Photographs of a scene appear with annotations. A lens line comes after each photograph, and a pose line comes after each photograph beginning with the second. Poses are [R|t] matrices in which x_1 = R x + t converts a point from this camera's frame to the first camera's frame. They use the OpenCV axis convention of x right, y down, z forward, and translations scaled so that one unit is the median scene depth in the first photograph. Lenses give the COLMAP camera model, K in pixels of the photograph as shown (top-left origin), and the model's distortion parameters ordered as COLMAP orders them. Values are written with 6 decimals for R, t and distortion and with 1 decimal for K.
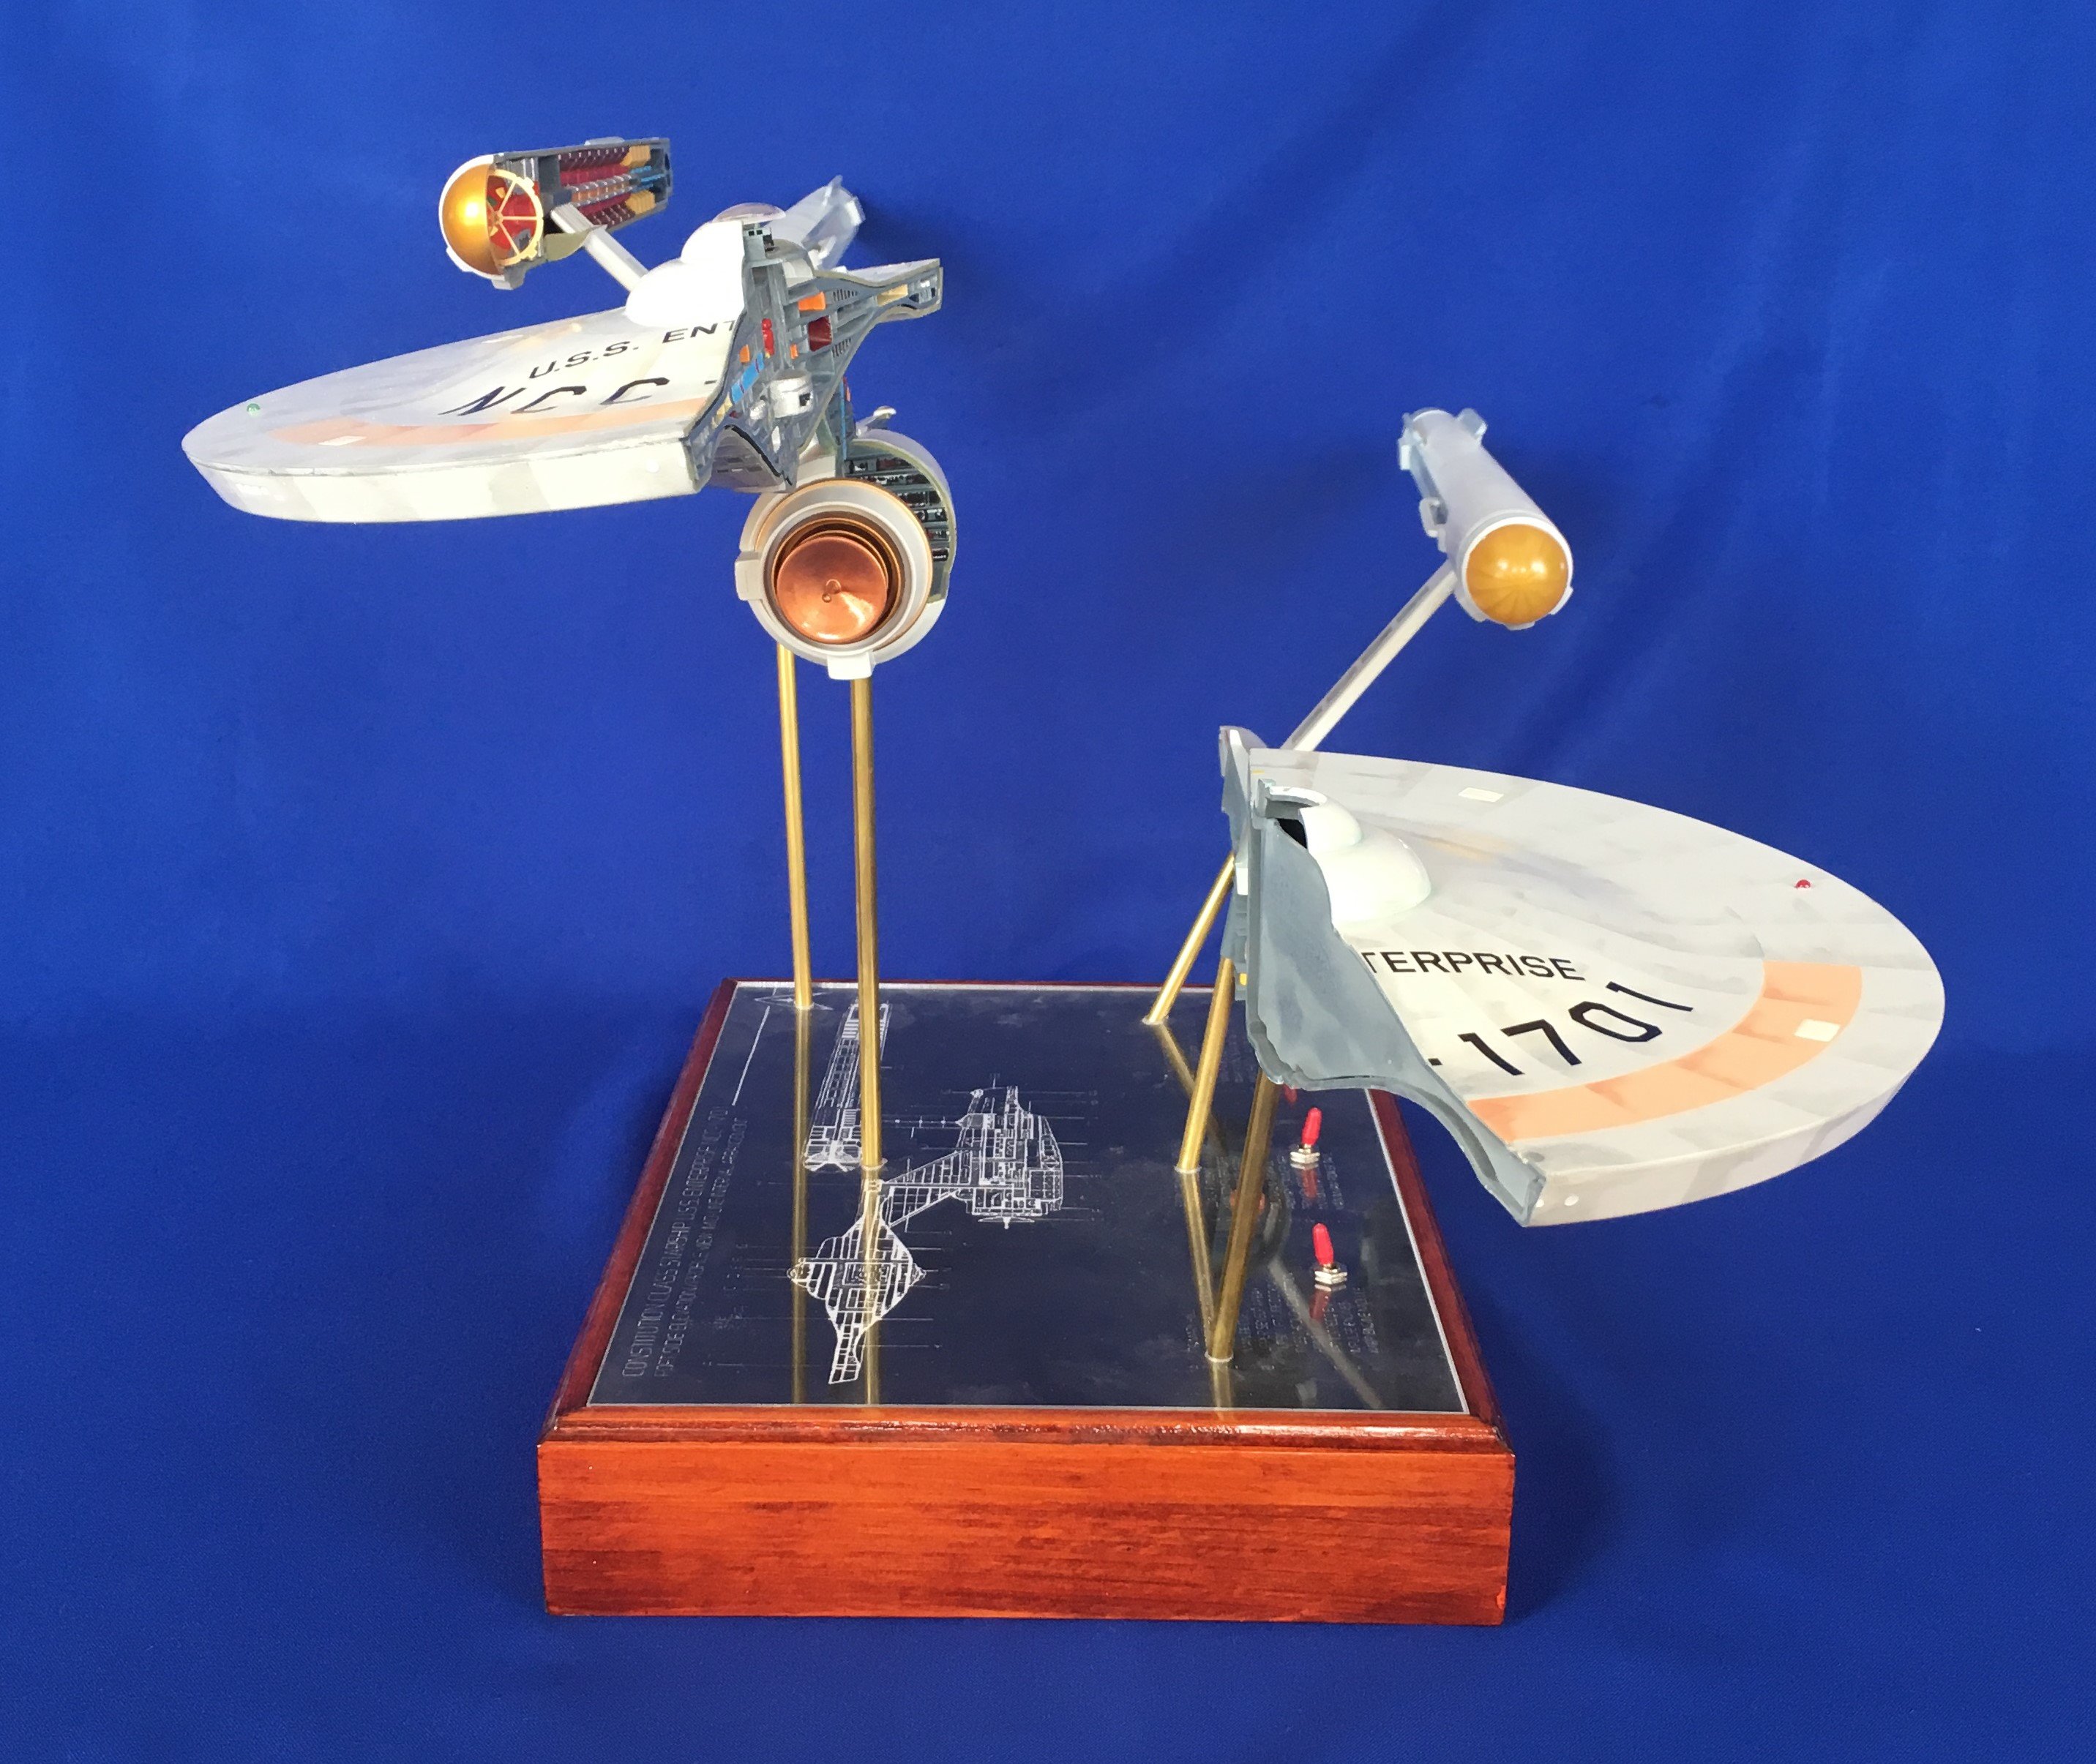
lens RADIAL K [[2526.6, 0, 1045.8], [0, 2526.6, 876.5], [0, 0, 1]] dist [-0.026594, 0.000000]
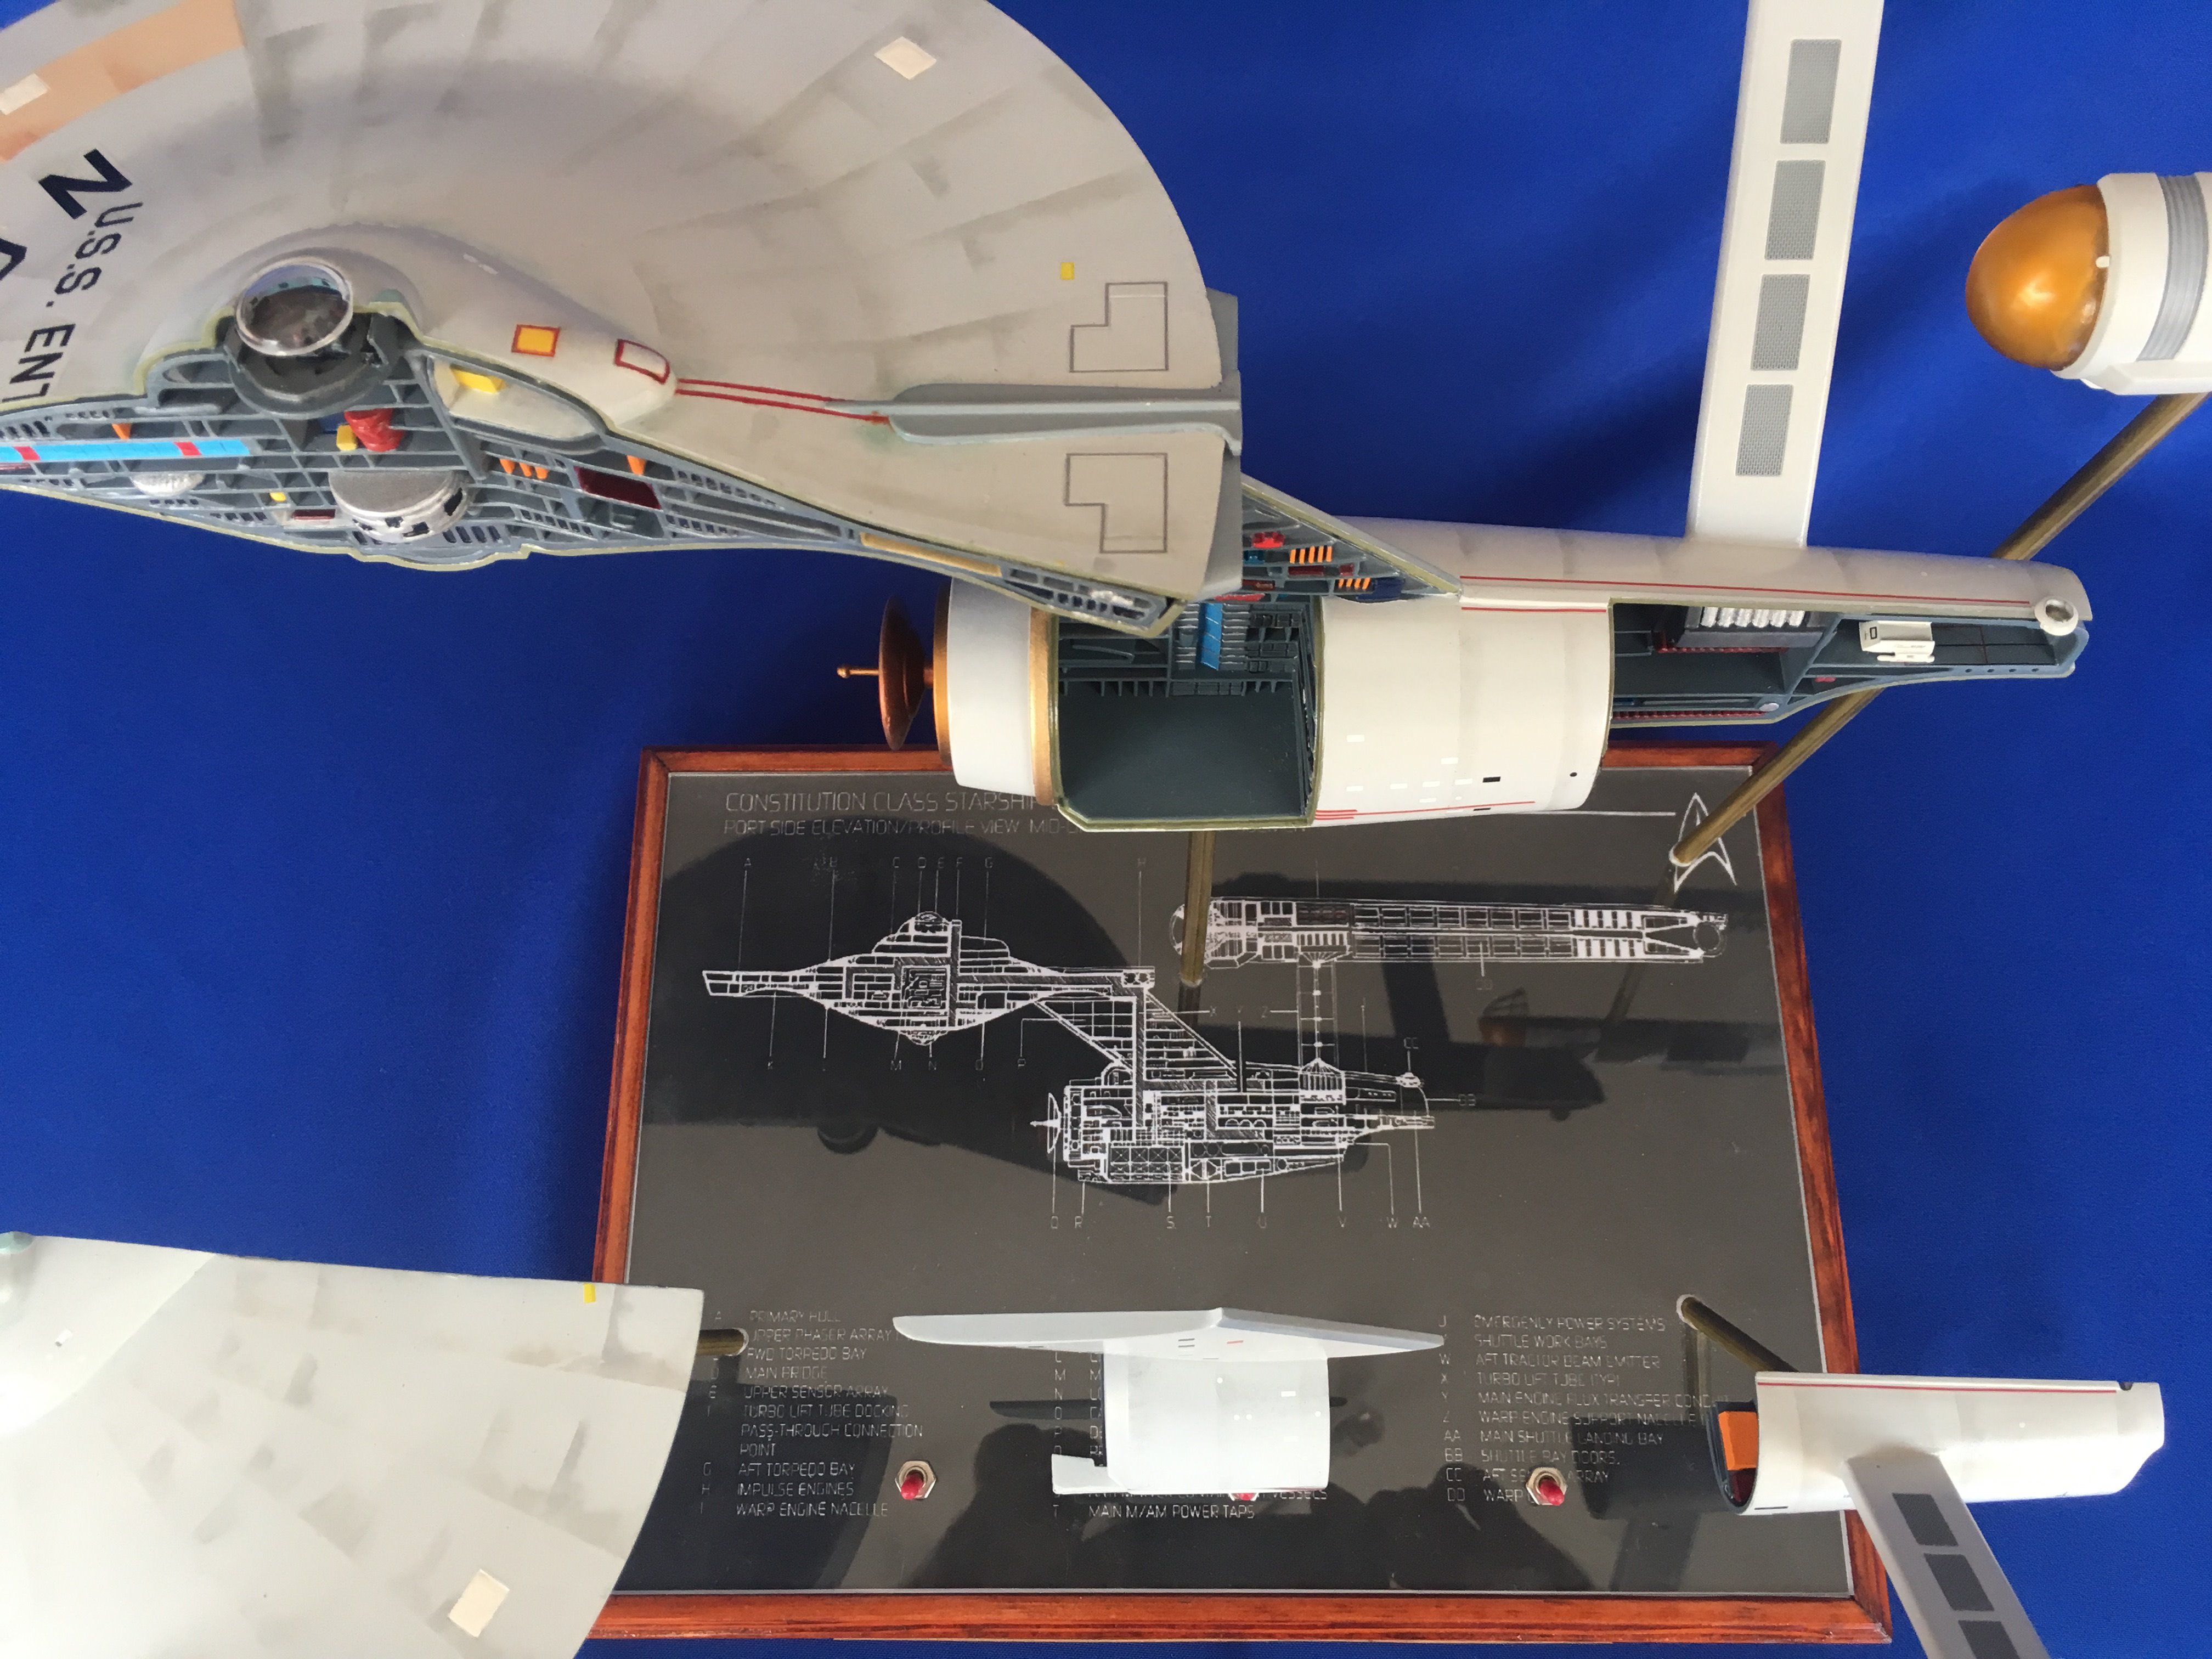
lens RADIAL K [[1917.9, 0, 1109.8], [0, 1917.9, 828.7], [0, 0, 1]] dist [0.075838, -0.128047]
pose [[0.004741, 0.936589, -0.350399, 0.128443], [-0.283178, 0.337317, 0.897790, -0.531434], [0.959056, 0.094969, 0.266821, 0.801446]]
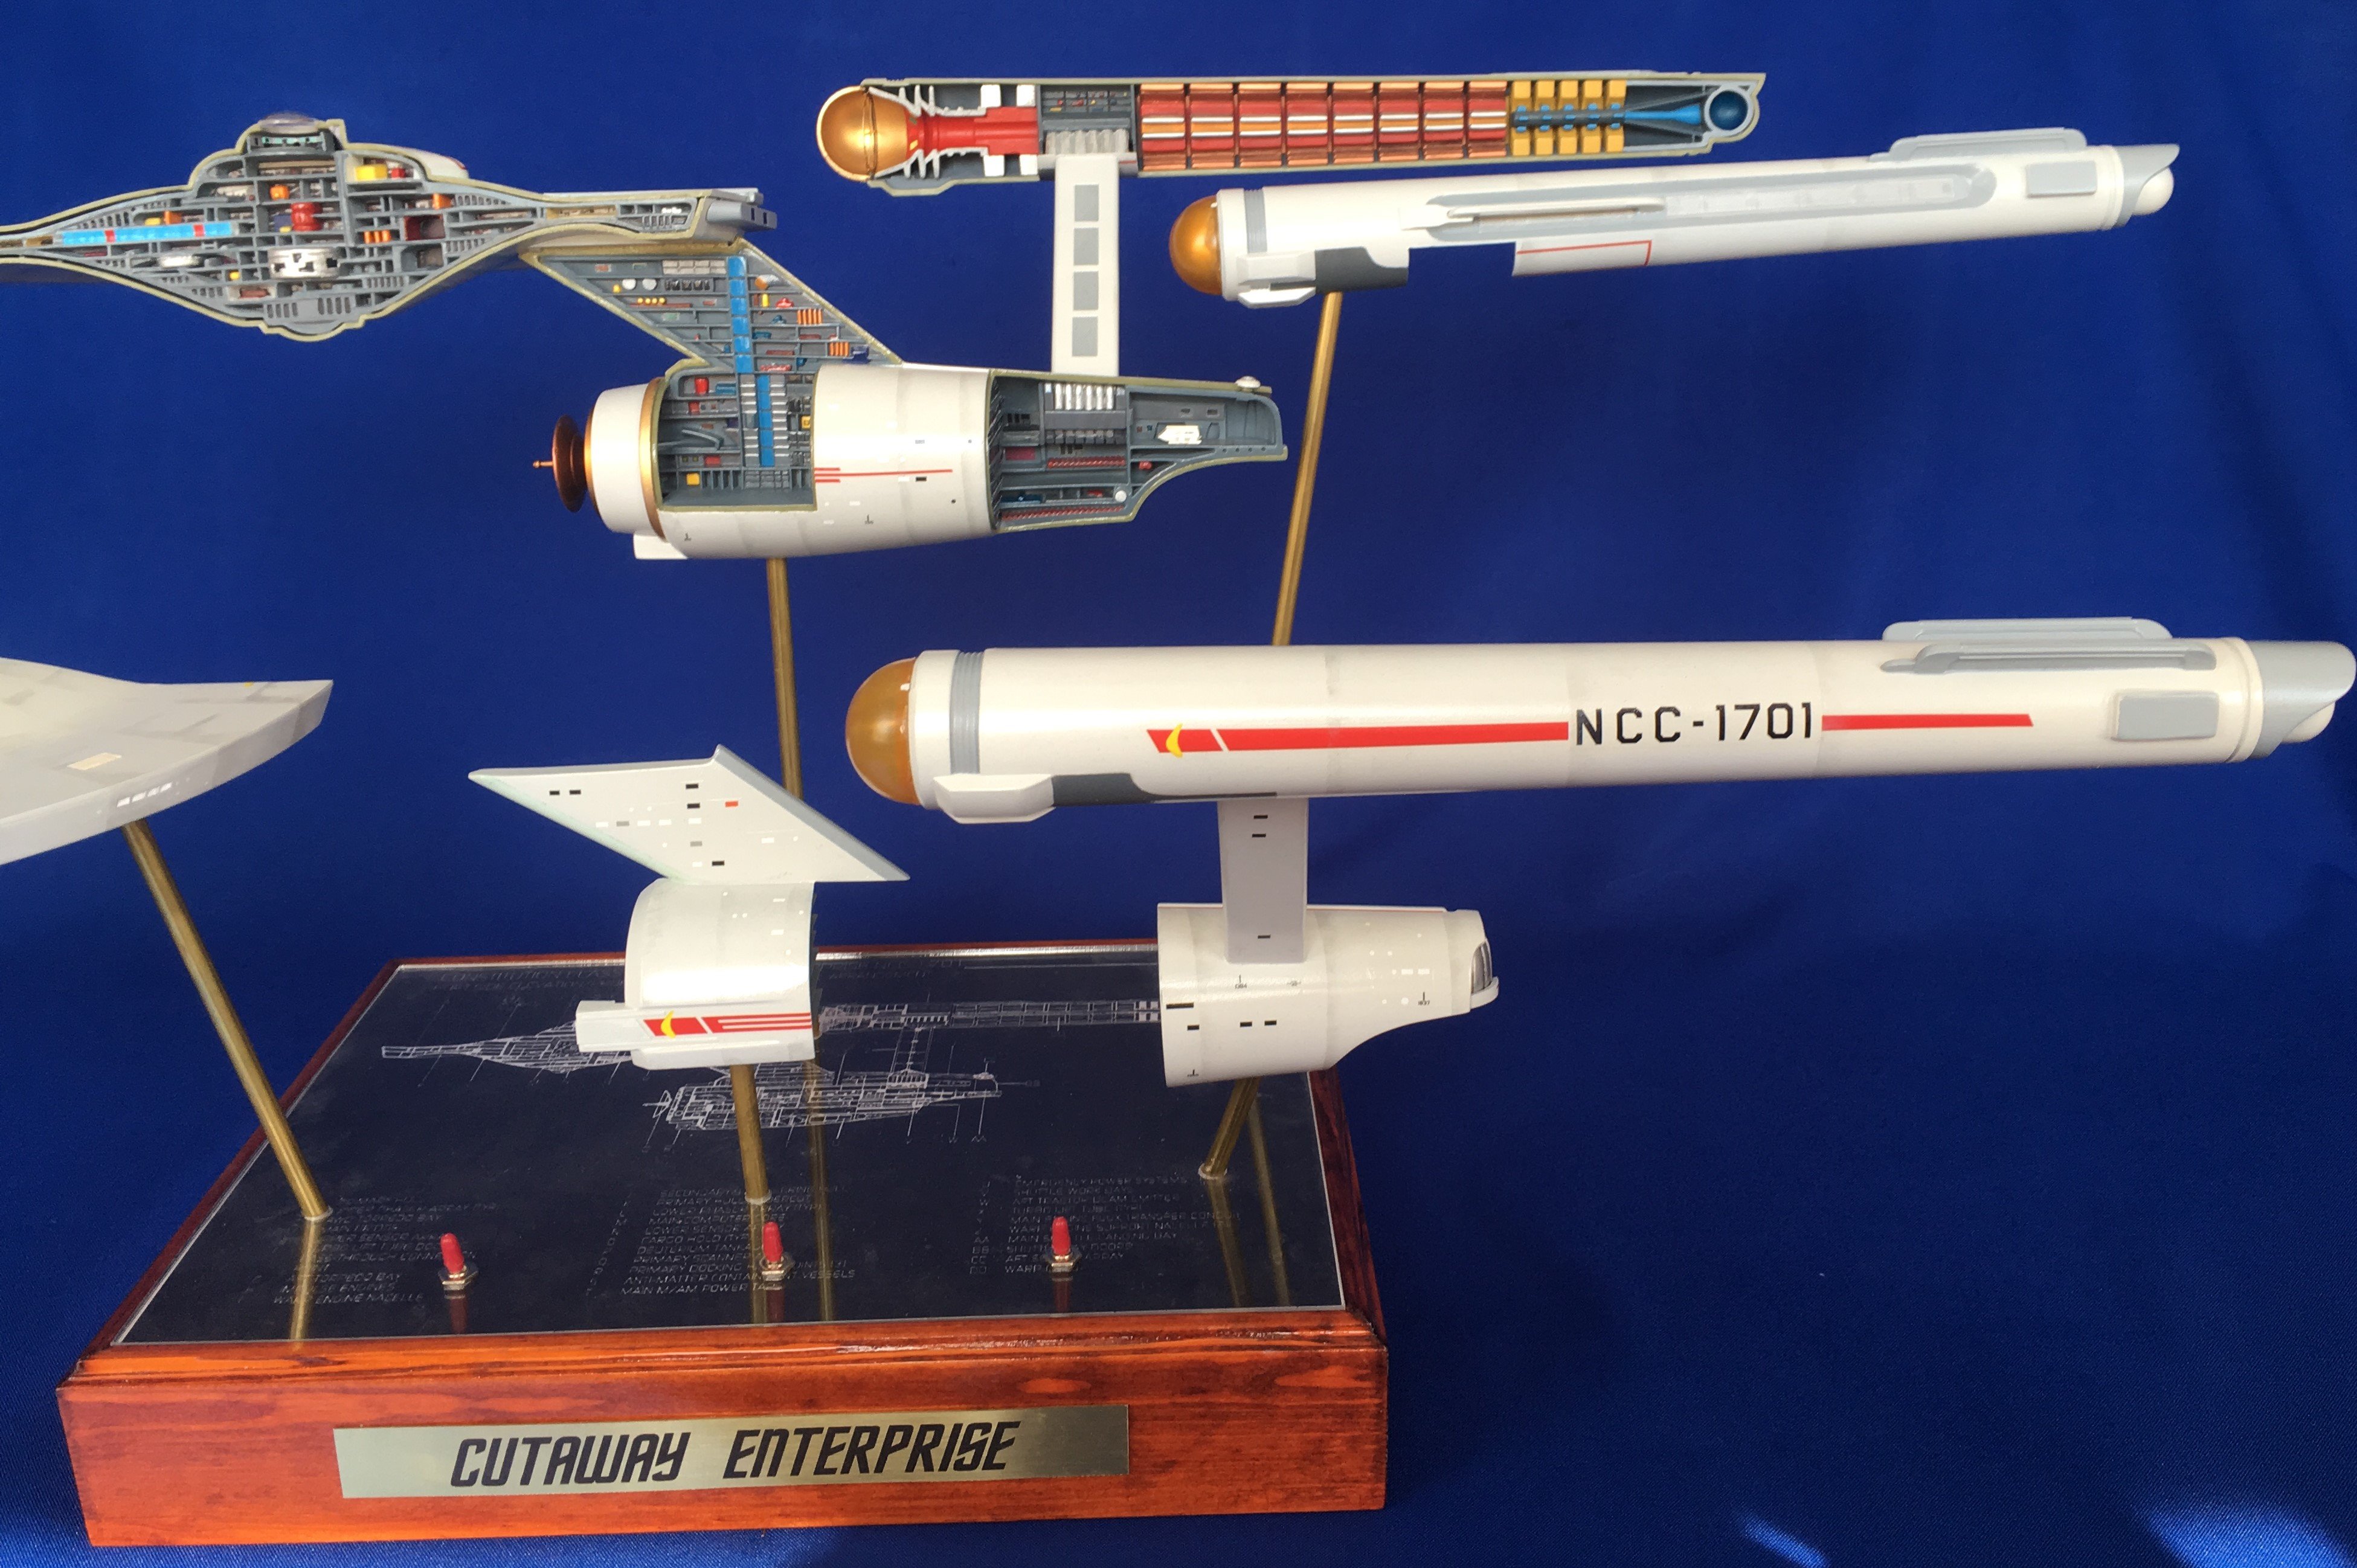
lens RADIAL K [[2109.1, 0, 1216.4], [0, 2109.1, 654.1], [0, 0, 1]] dist [0.086396, -0.144880]
pose [[0.041407, 0.286837, -0.957084, 0.770147], [-0.289703, 0.920202, 0.263249, -0.328880], [0.956221, 0.266370, 0.121200, 1.038783]]
